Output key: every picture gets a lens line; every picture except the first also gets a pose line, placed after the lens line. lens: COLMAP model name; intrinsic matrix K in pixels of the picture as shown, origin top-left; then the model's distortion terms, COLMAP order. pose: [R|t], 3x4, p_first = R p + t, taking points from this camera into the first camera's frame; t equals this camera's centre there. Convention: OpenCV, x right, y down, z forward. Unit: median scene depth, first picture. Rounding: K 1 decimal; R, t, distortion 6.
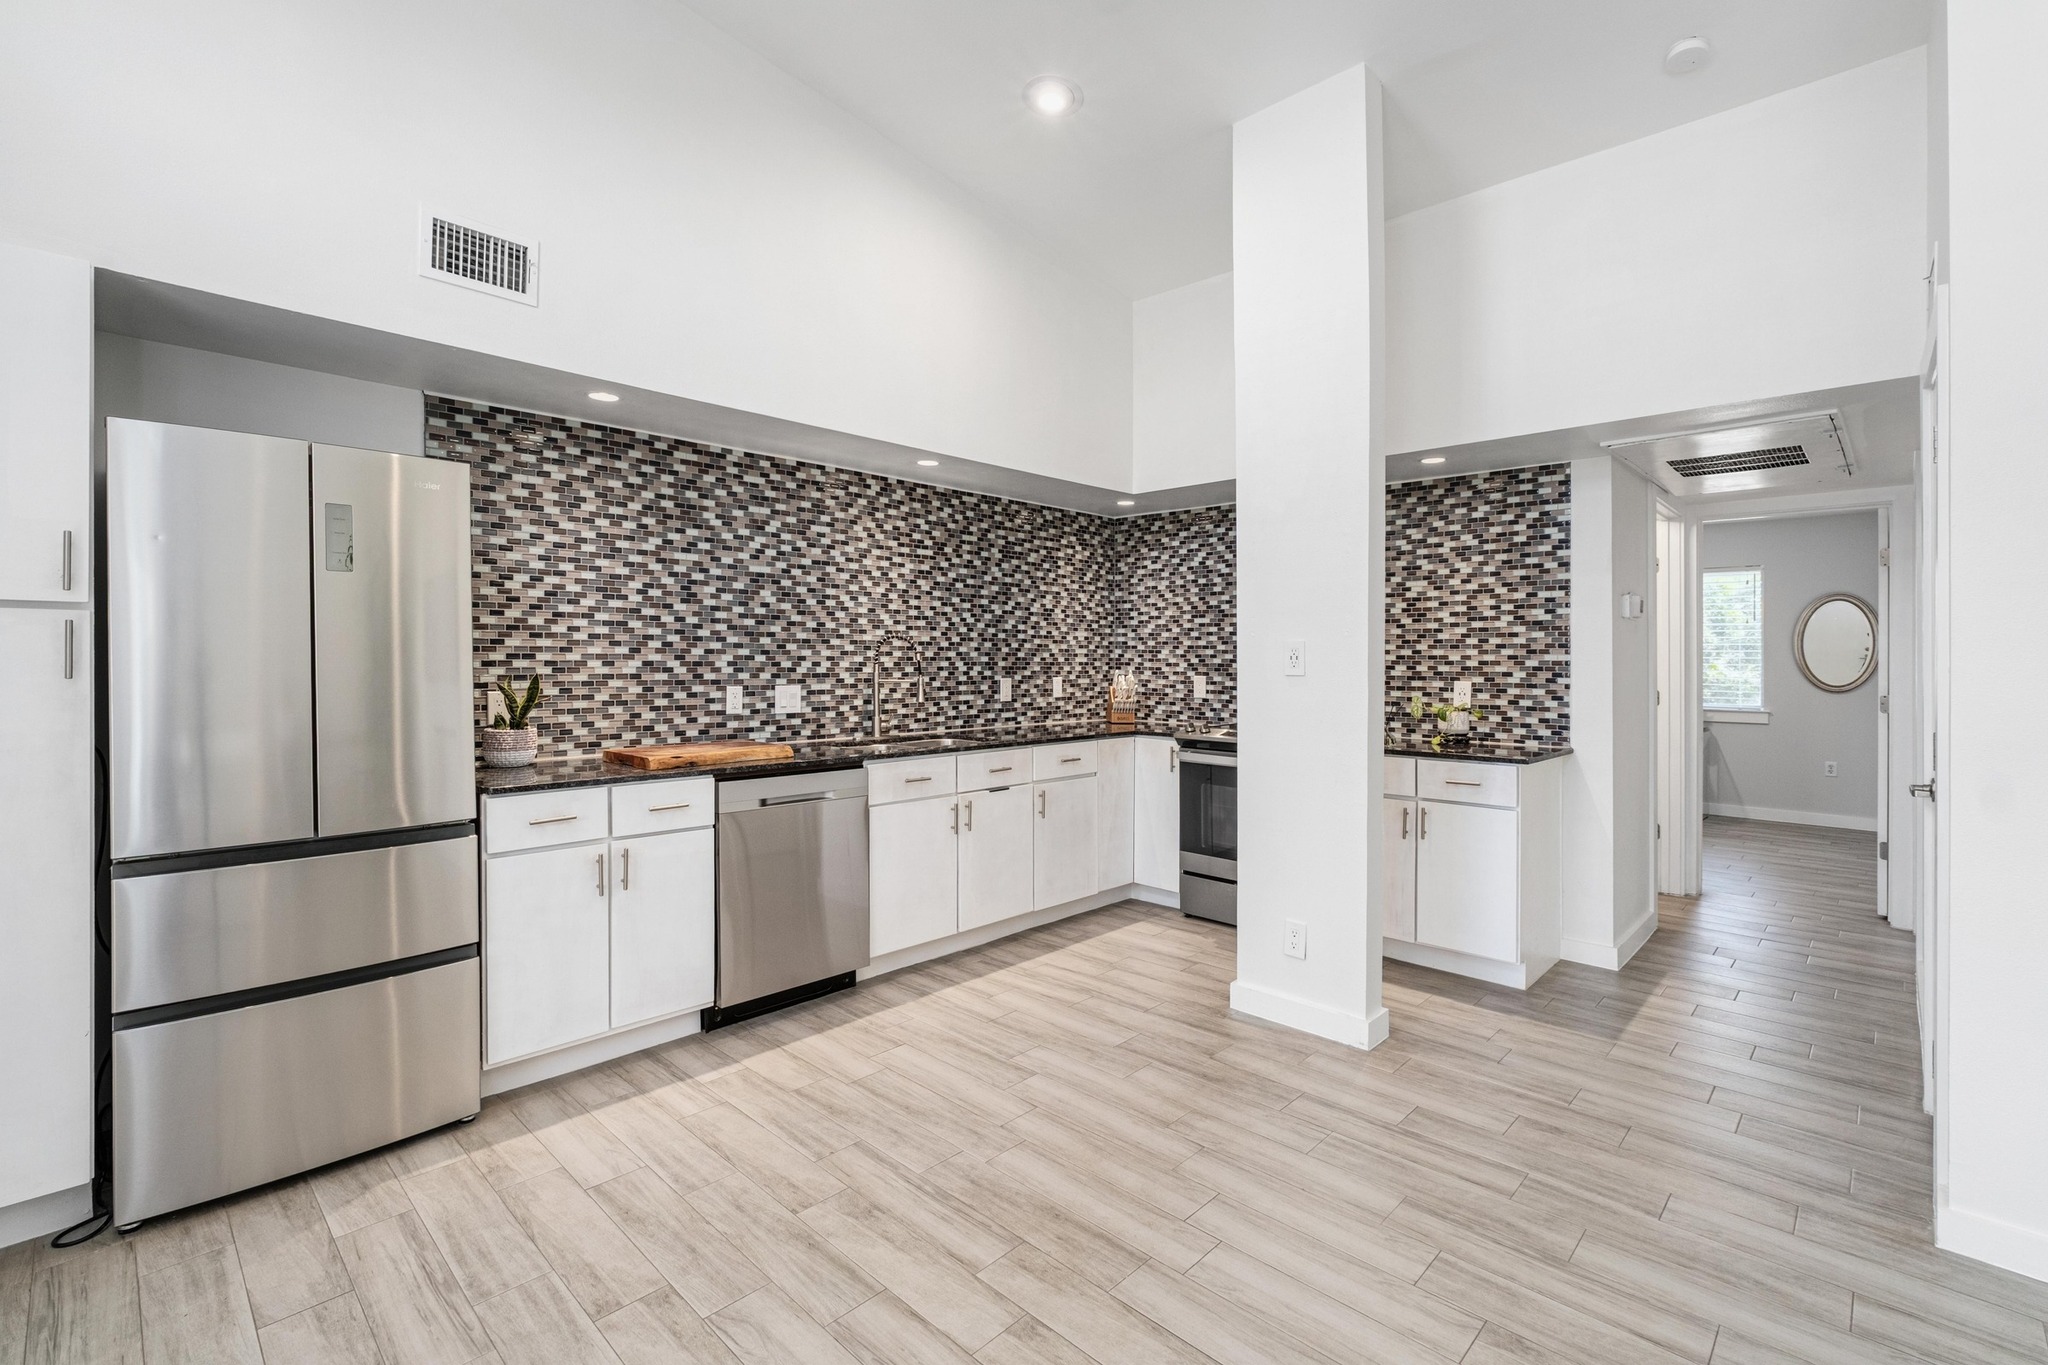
lens RADIAL K [[899.3, 0, 1029.8], [0, 899.3, 663.3], [0, 0, 1]] dist [-0.000595, -0.000064]
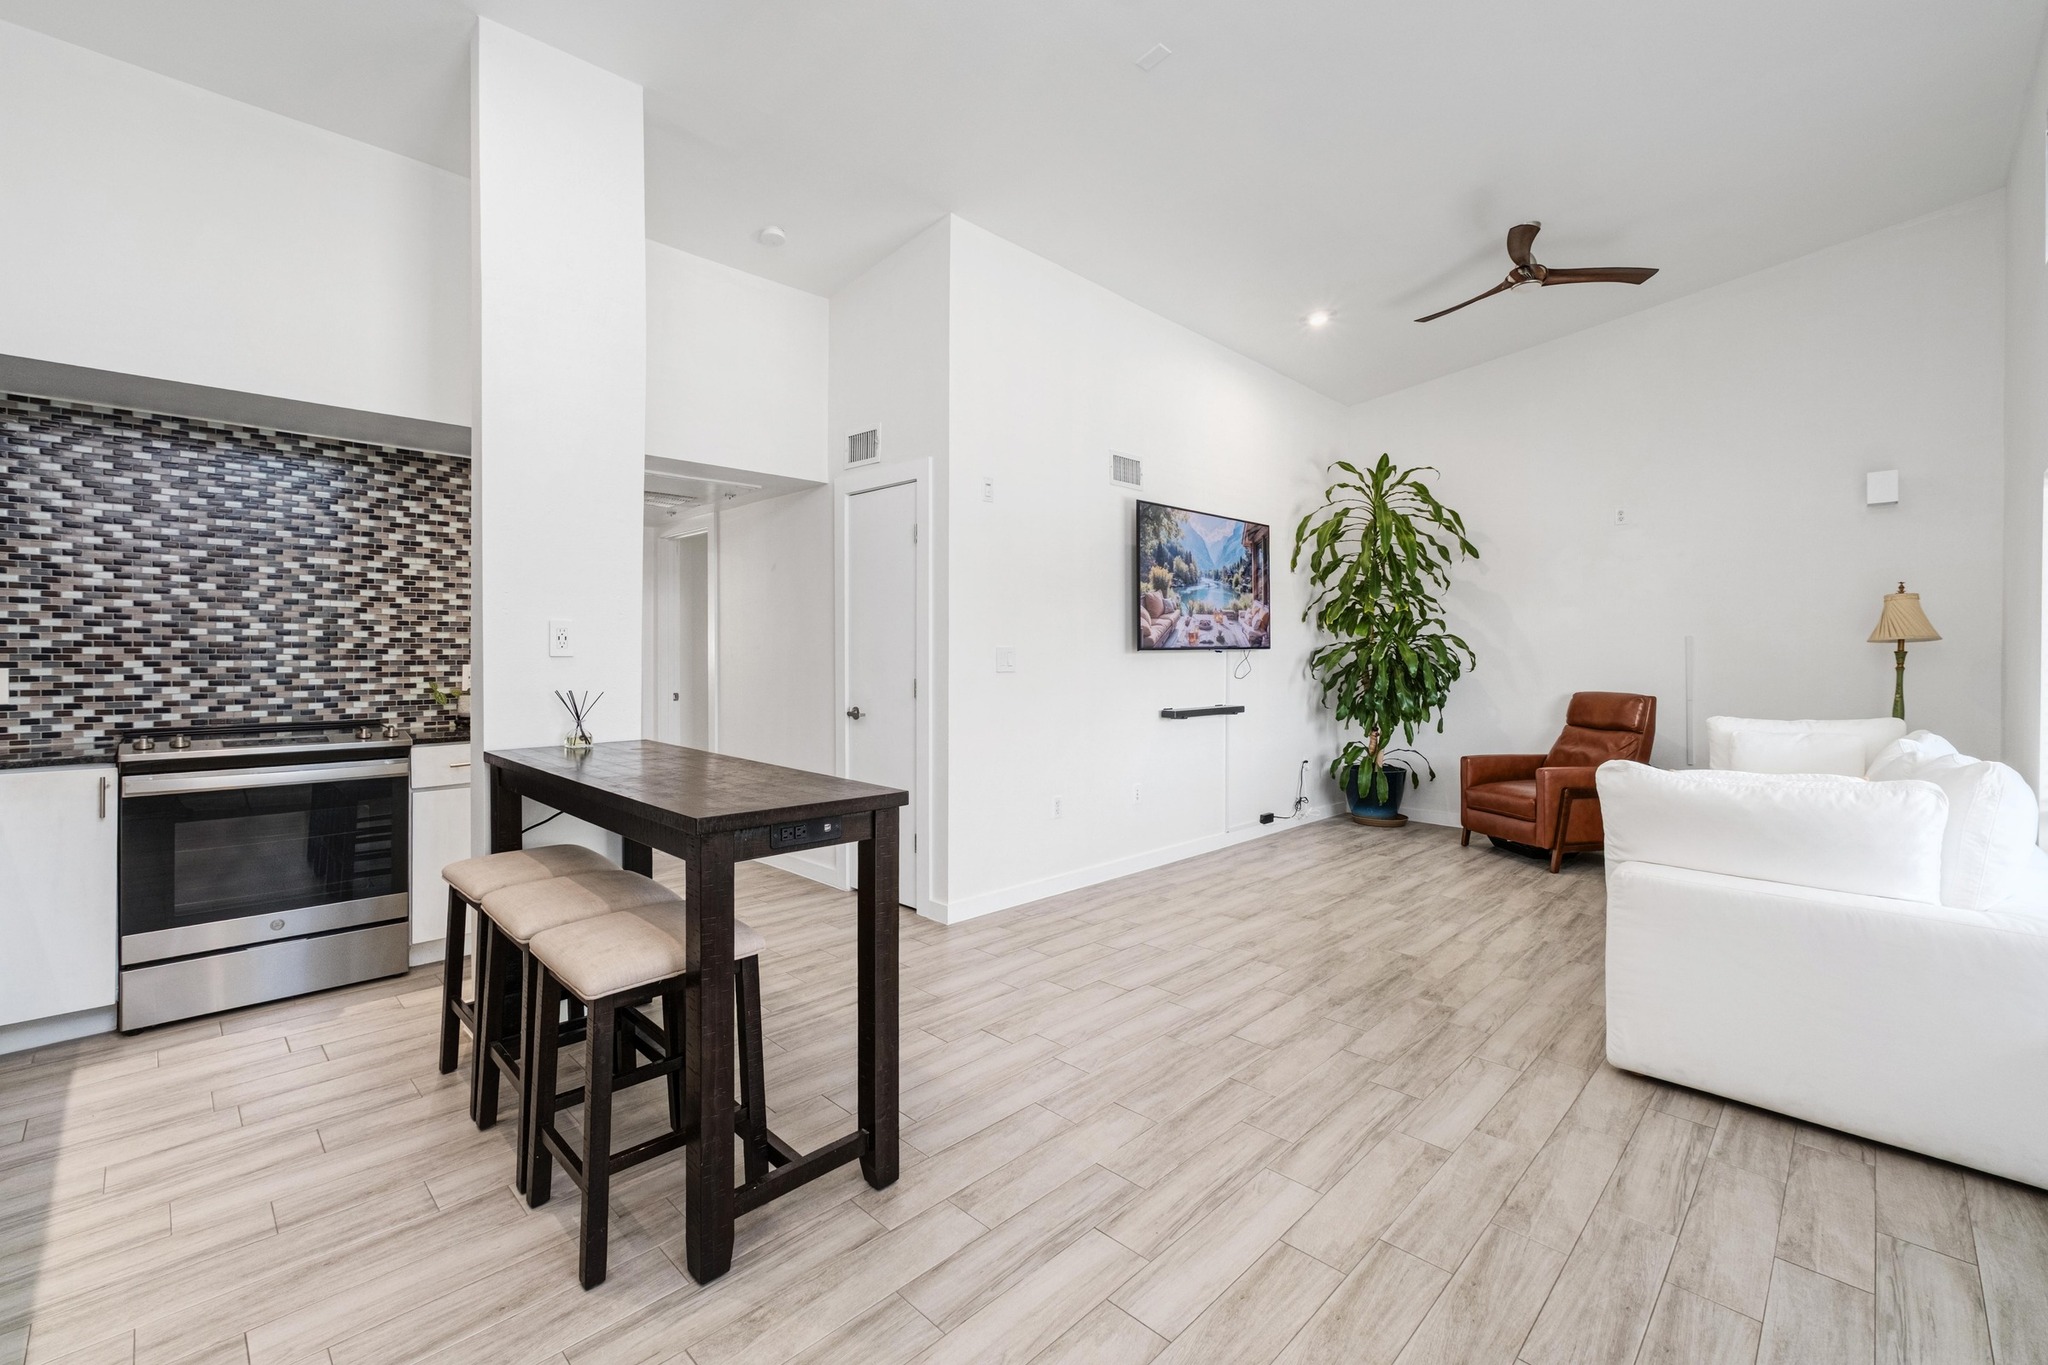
lens RADIAL K [[865.0, 0, 1021.6], [0, 865.0, 658.7], [0, 0, 1]] dist [-0.001995, -0.000305]
pose [[0.031702, -0.014276, 0.999395, -0.446271], [0.003322, 0.999894, 0.014178, 0.001894], [-0.999492, 0.002870, 0.031746, 0.347224]]
